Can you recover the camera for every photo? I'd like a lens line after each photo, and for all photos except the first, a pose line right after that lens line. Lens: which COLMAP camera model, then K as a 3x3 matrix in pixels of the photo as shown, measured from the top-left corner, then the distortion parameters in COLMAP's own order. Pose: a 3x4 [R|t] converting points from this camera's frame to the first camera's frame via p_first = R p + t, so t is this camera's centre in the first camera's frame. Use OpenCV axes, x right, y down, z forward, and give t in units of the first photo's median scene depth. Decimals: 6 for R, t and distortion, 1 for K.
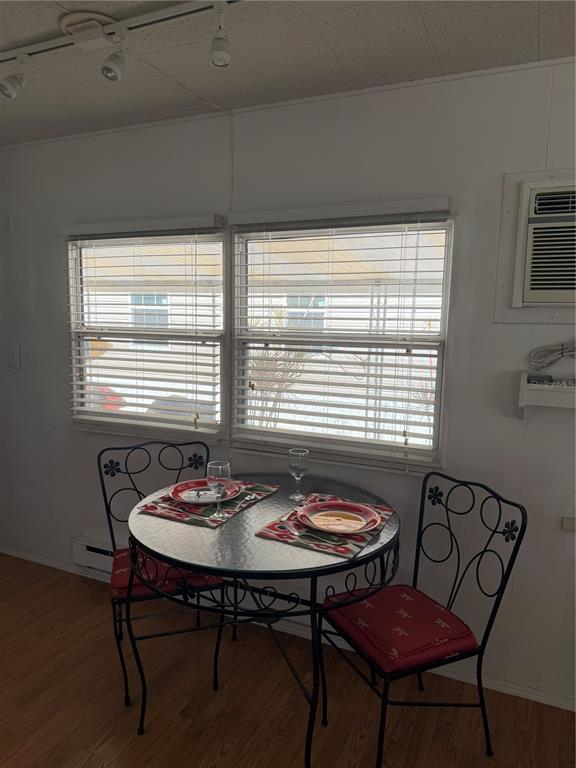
lens RADIAL K [[547.2, 0, 290.7], [0, 547.2, 385.9], [0, 0, 1]] dist [0.064295, -0.082146]
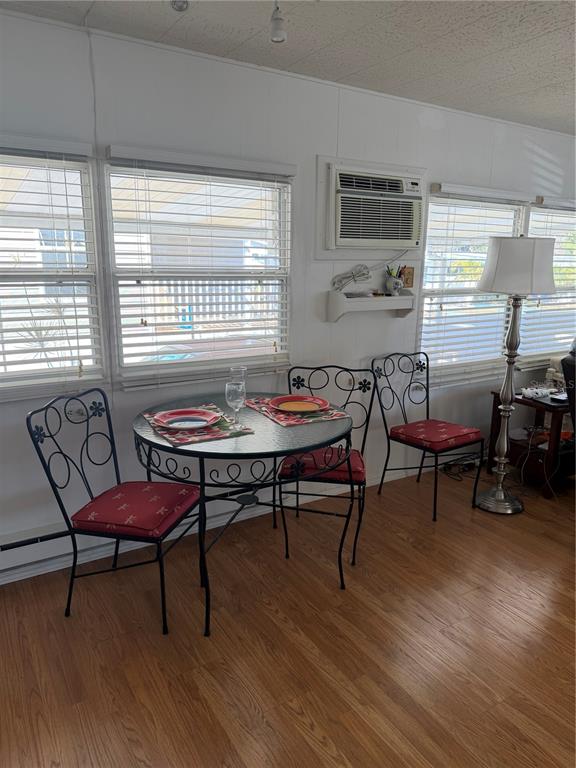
lens RADIAL K [[547.2, 0, 284.9], [0, 547.2, 386.6], [0, 0, 1]] dist [0.064295, -0.082146]
pose [[0.551511, -0.194912, 0.811076, -0.889044], [0.102227, 0.980782, 0.166183, -0.030519], [-0.827880, -0.008738, 0.560838, 0.221447]]
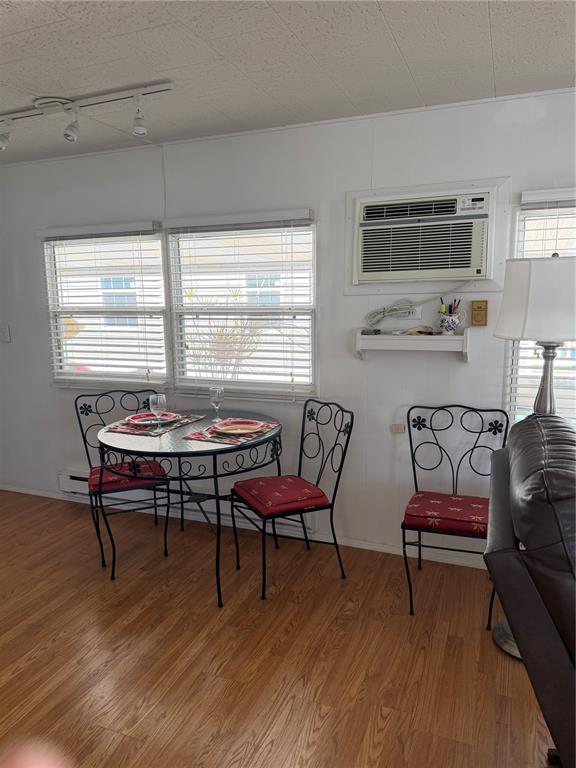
lens RADIAL K [[547.2, 0, 292.3], [0, 547.2, 386.4], [0, 0, 1]] dist [0.064295, -0.082146]
pose [[0.998627, -0.035747, 0.038302, 0.154377], [0.034278, 0.998677, 0.038338, 0.063828], [-0.039622, -0.036973, 0.998530, -0.433876]]
